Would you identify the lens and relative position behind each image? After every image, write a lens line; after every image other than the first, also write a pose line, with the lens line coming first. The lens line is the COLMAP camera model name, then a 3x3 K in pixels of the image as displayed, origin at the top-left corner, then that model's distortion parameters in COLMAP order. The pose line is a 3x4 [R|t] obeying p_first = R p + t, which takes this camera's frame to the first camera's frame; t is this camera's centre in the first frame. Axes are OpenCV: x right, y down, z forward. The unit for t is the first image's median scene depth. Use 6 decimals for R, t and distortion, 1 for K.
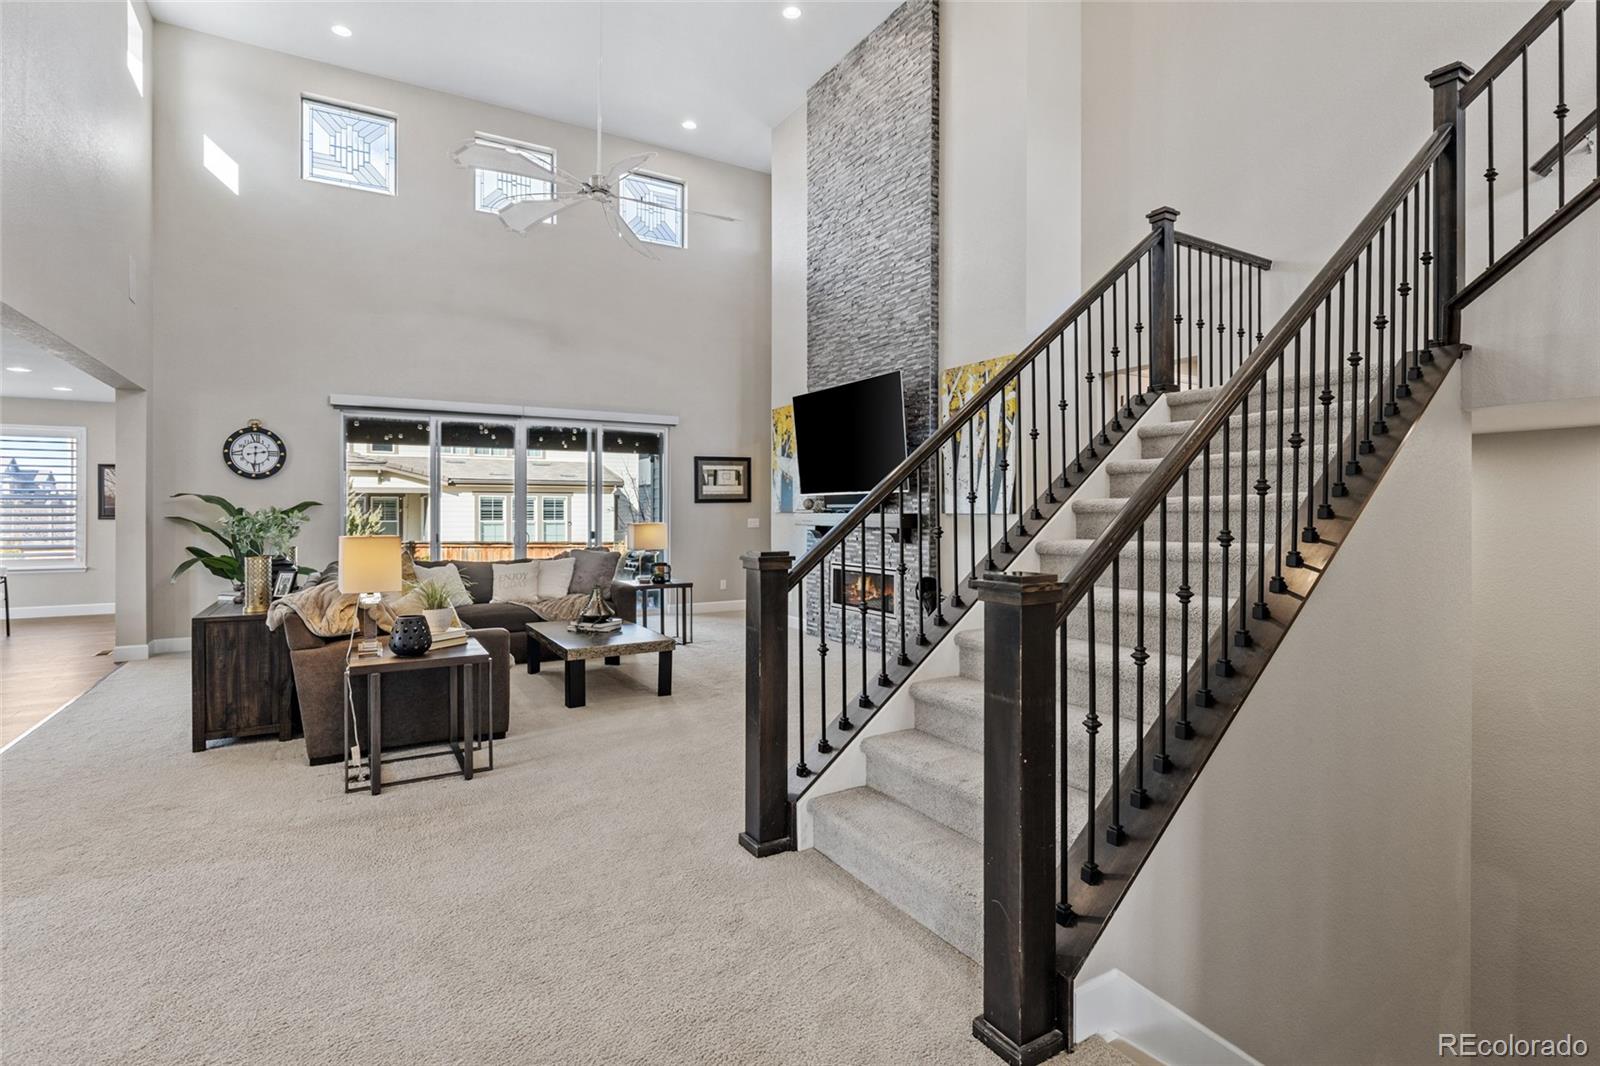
lens RADIAL K [[783.8, 0, 809.6], [0, 783.8, 508.7], [0, 0, 1]] dist [-0.006995, 0.001388]
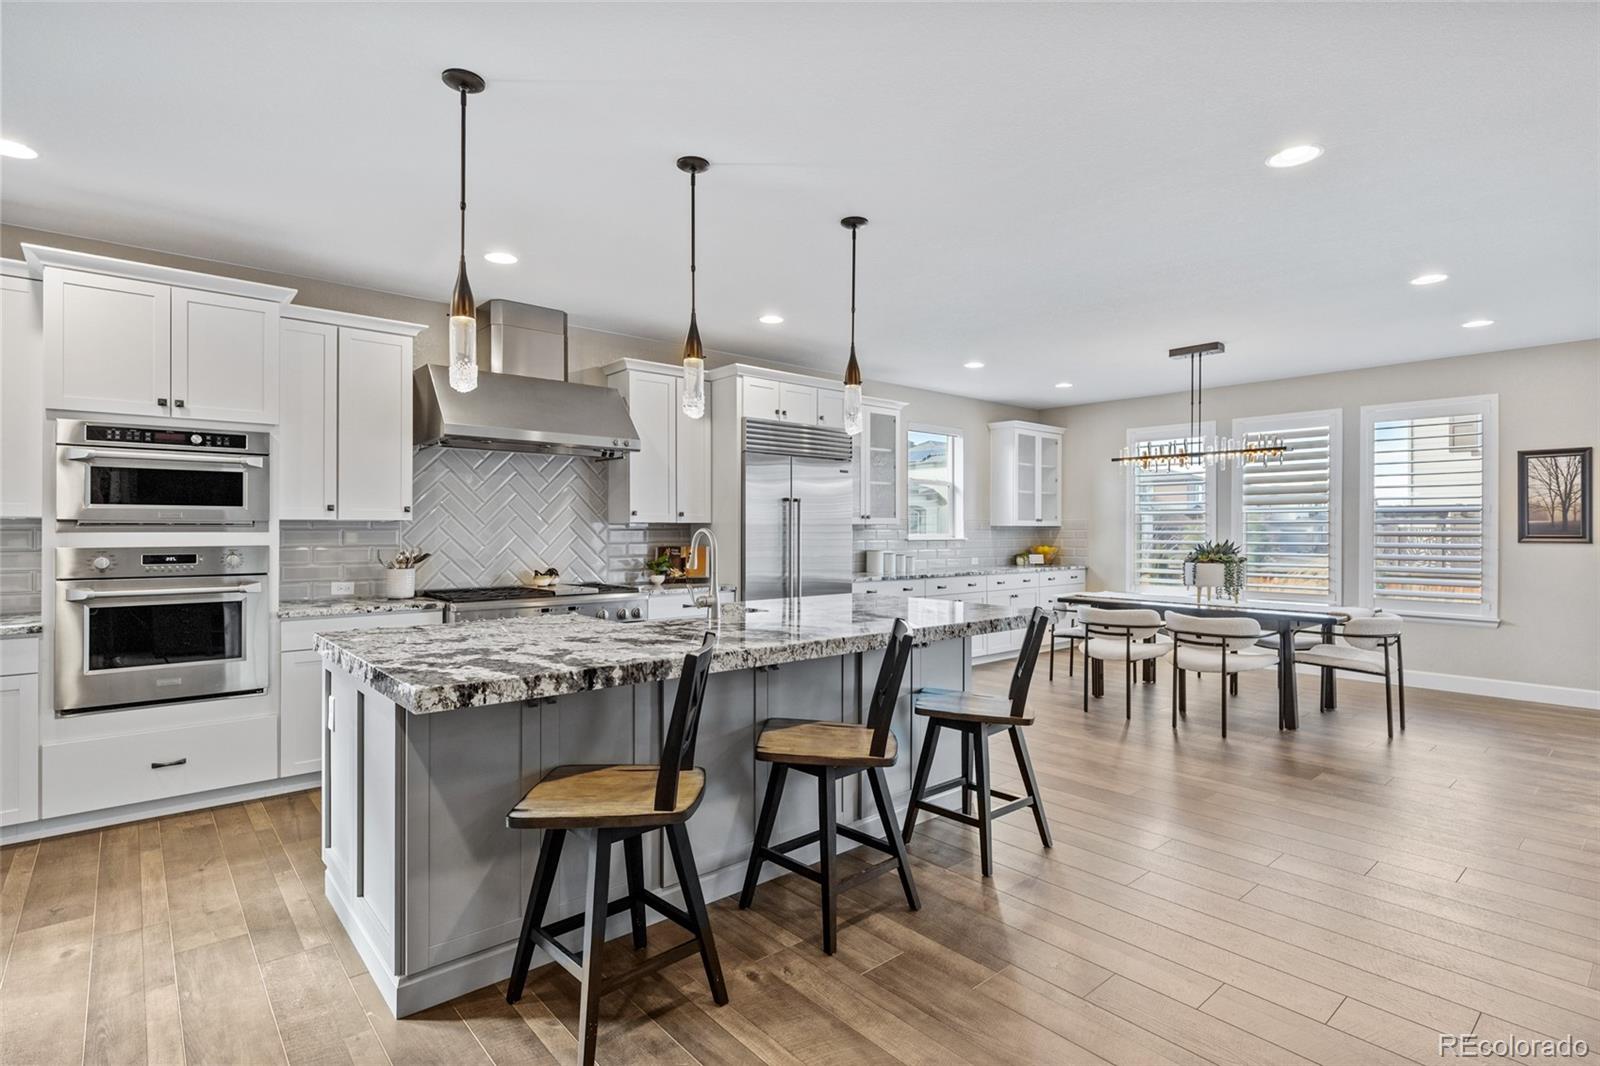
lens RADIAL K [[783.8, 0, 812.8], [0, 783.8, 531.2], [0, 0, 1]] dist [-0.006995, 0.001388]
pose [[0.179742, 0.003988, -0.983706, -0.552235], [-0.001055, 0.999992, 0.003861, 0.003834], [0.983713, 0.000343, 0.179745, 0.469326]]
